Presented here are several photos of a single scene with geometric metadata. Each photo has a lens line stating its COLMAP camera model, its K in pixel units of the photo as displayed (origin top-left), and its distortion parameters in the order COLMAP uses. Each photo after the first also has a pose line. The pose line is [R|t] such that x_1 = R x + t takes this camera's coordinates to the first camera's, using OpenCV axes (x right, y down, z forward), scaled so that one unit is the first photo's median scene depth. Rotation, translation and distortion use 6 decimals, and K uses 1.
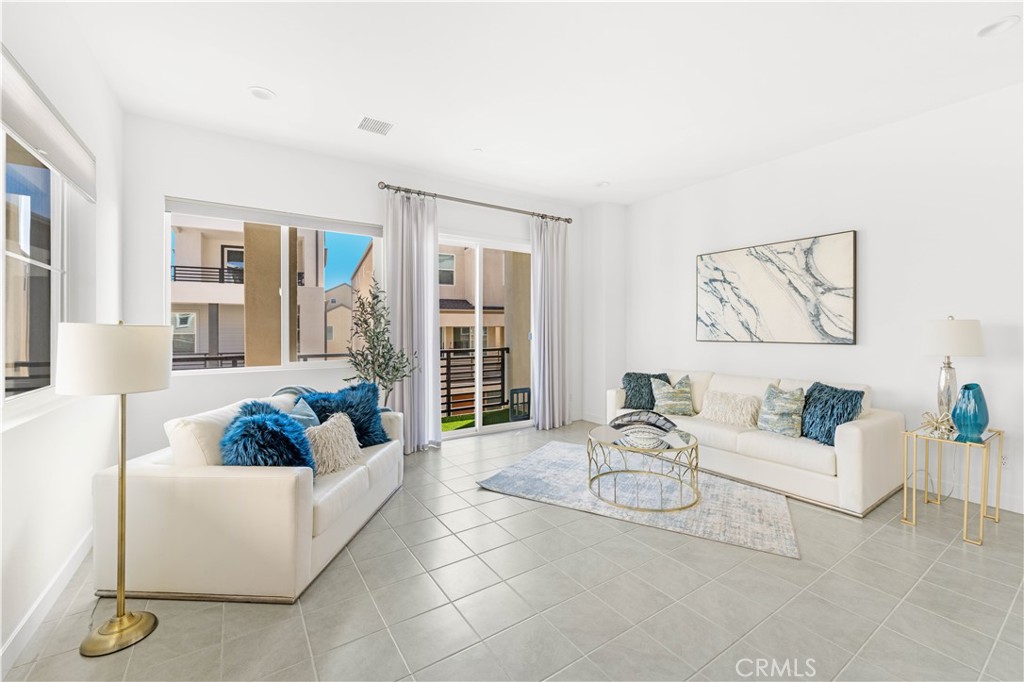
lens RADIAL K [[414.9, 0, 514.3], [0, 414.9, 334.3], [0, 0, 1]] dist [-0.001000, -0.000926]
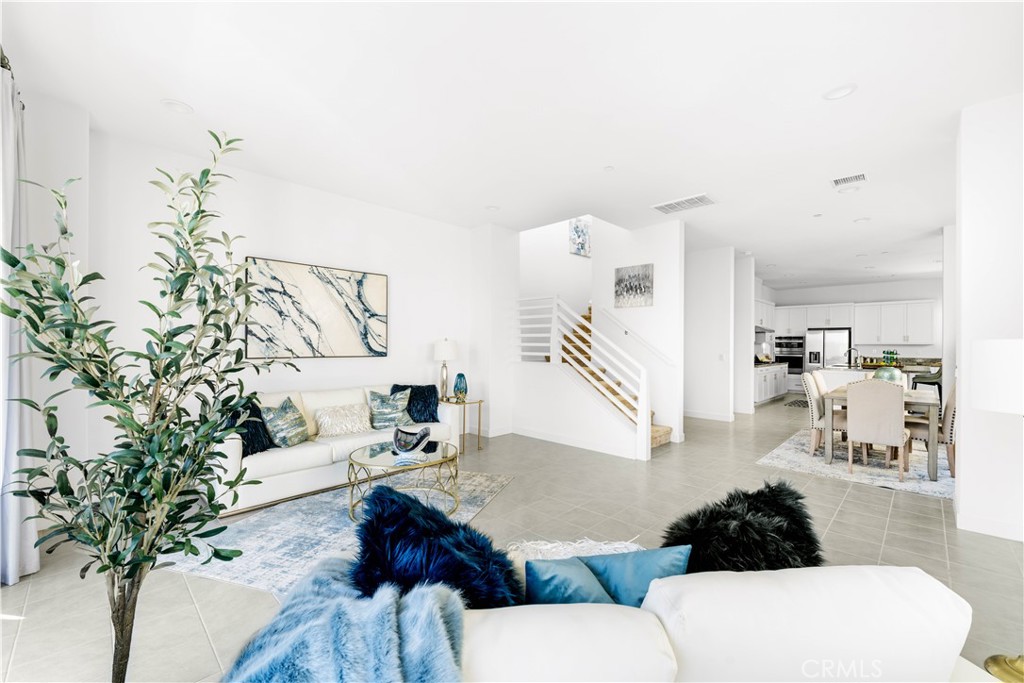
lens RADIAL K [[414.9, 0, 517.9], [0, 414.9, 349.2], [0, 0, 1]] dist [-0.001000, -0.000926]
pose [[-0.202297, -0.005619, 0.979308, -0.577559], [0.008022, 0.999940, 0.007394, -0.005757], [-0.979291, 0.009351, -0.202240, 0.752743]]
